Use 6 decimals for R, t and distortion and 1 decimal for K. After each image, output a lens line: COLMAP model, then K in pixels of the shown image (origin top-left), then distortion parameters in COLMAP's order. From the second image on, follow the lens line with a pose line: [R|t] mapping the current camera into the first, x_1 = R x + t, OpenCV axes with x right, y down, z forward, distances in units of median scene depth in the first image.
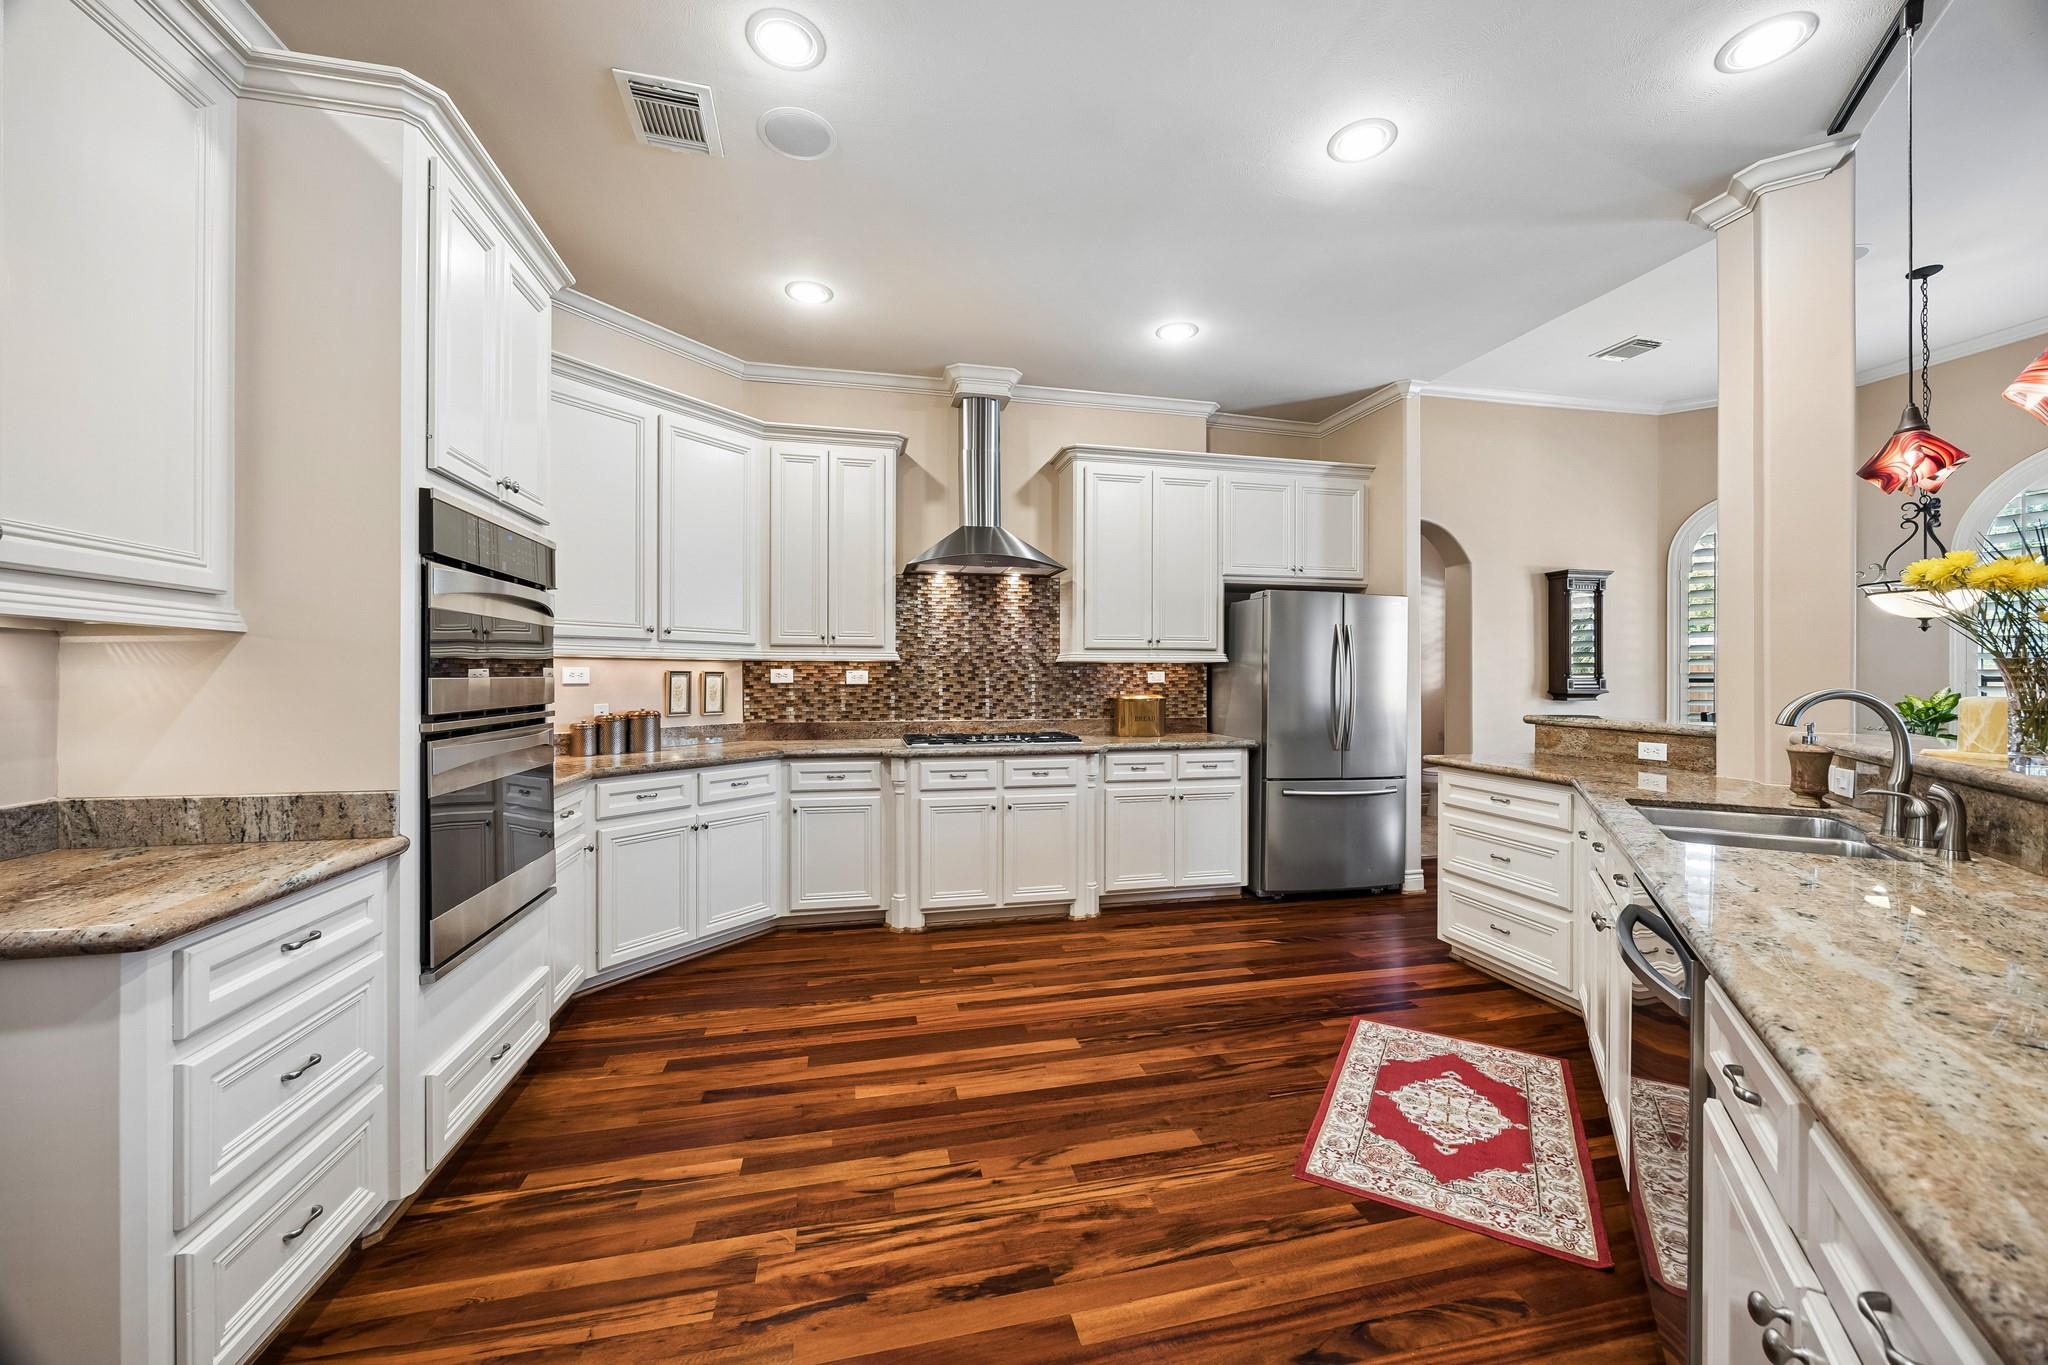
lens RADIAL K [[783.6, 0, 1038.6], [0, 783.6, 679.2], [0, 0, 1]] dist [-0.002734, -0.001010]
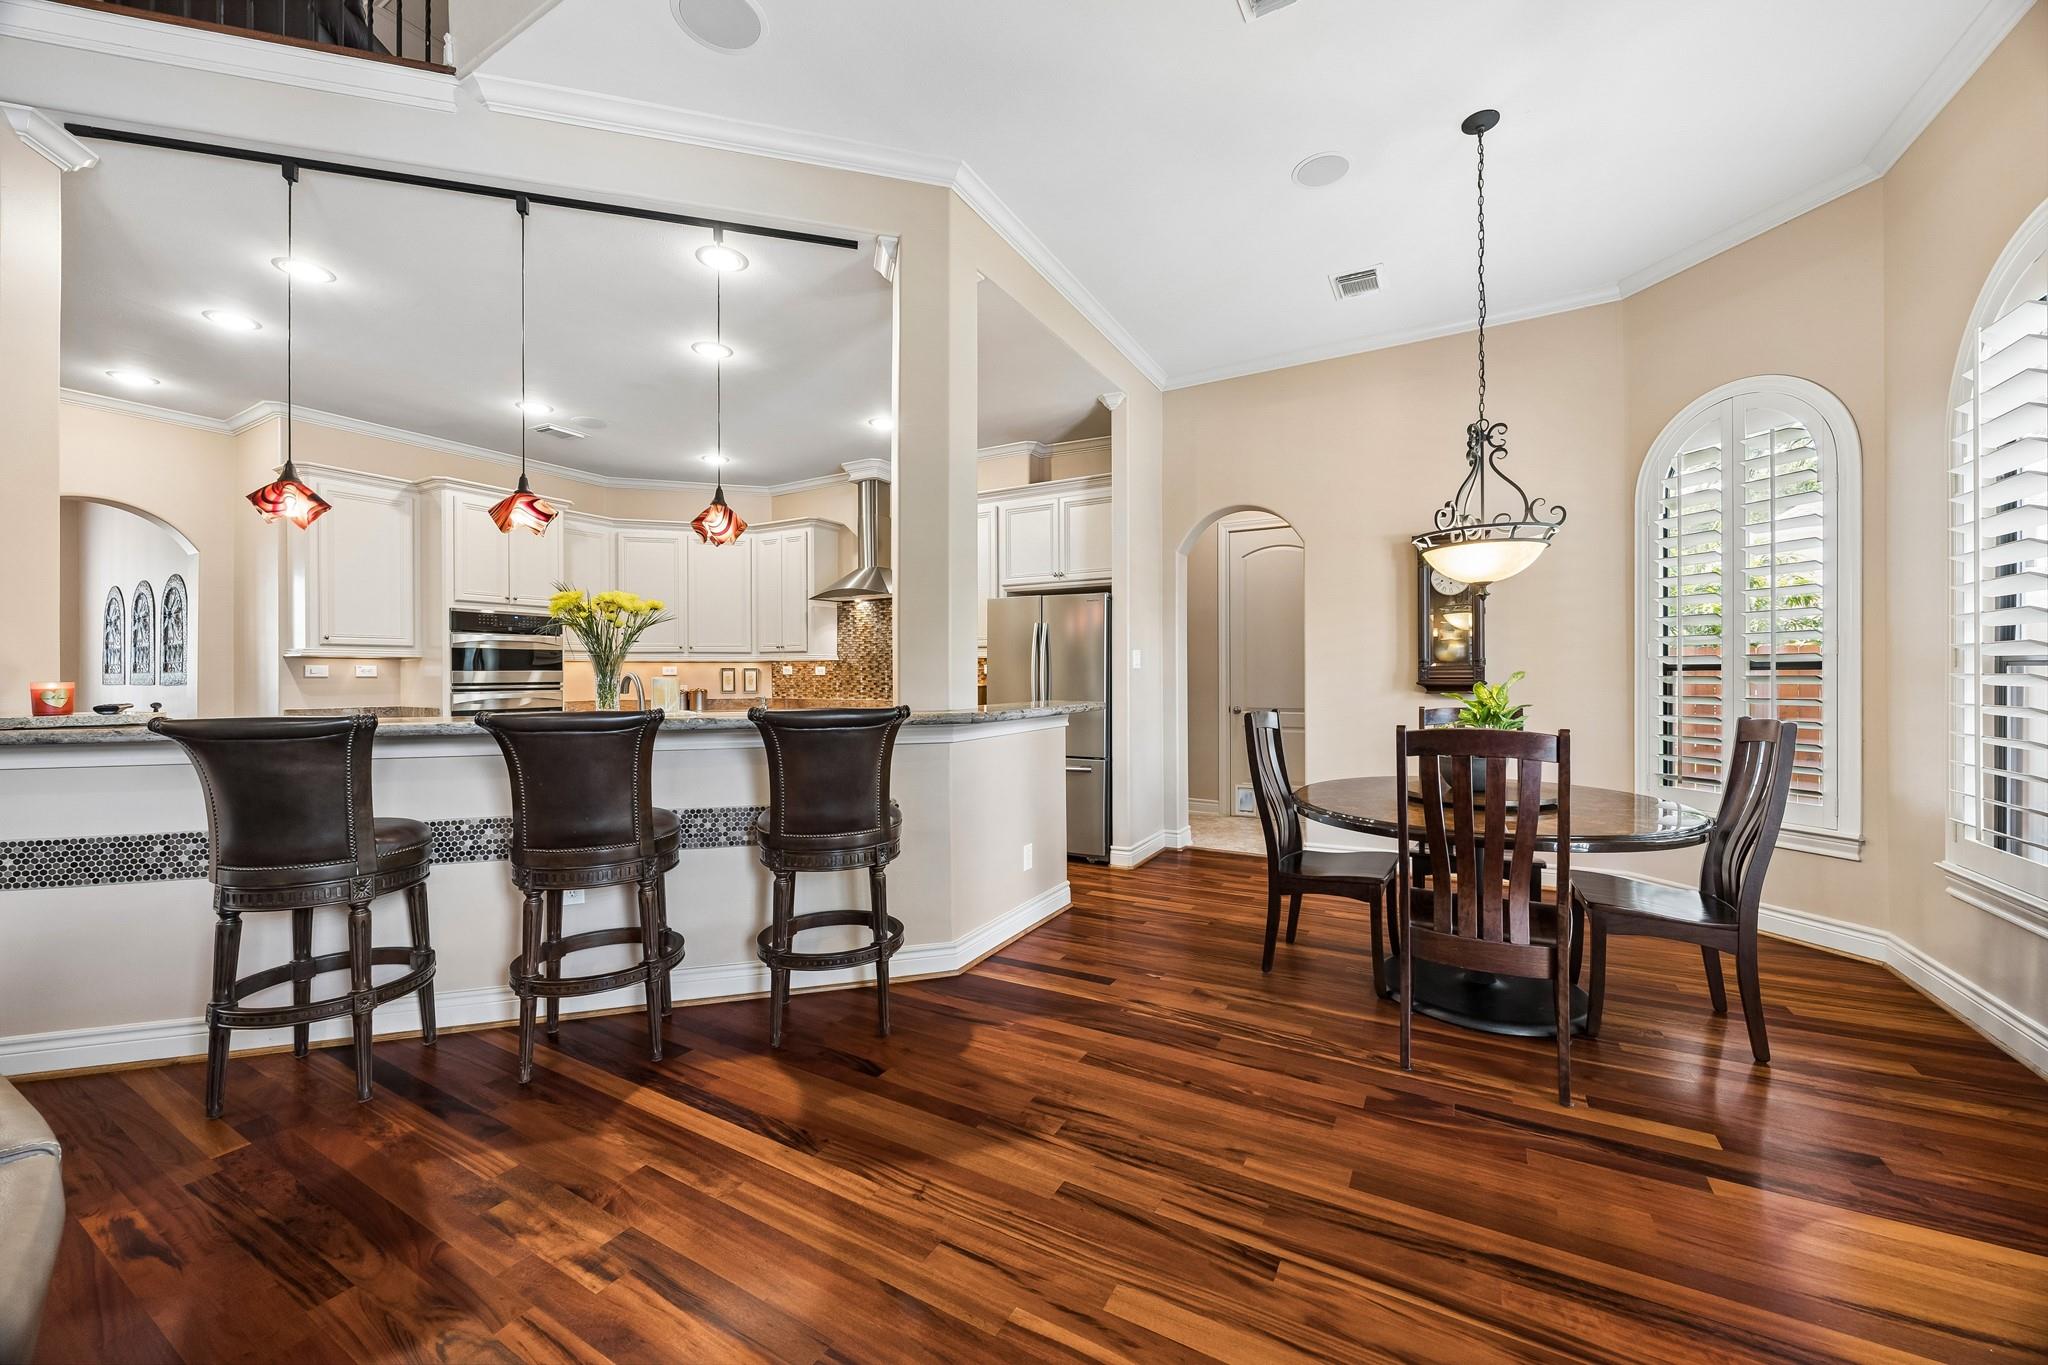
lens RADIAL K [[783.6, 0, 1029.8], [0, 783.6, 673.5], [0, 0, 1]] dist [-0.002734, -0.001010]
pose [[0.732273, -0.003333, -0.681003, 2.242458], [0.003925, 0.999992, -0.000674, 0.011841], [0.680999, -0.002179, 0.732281, 0.257203]]
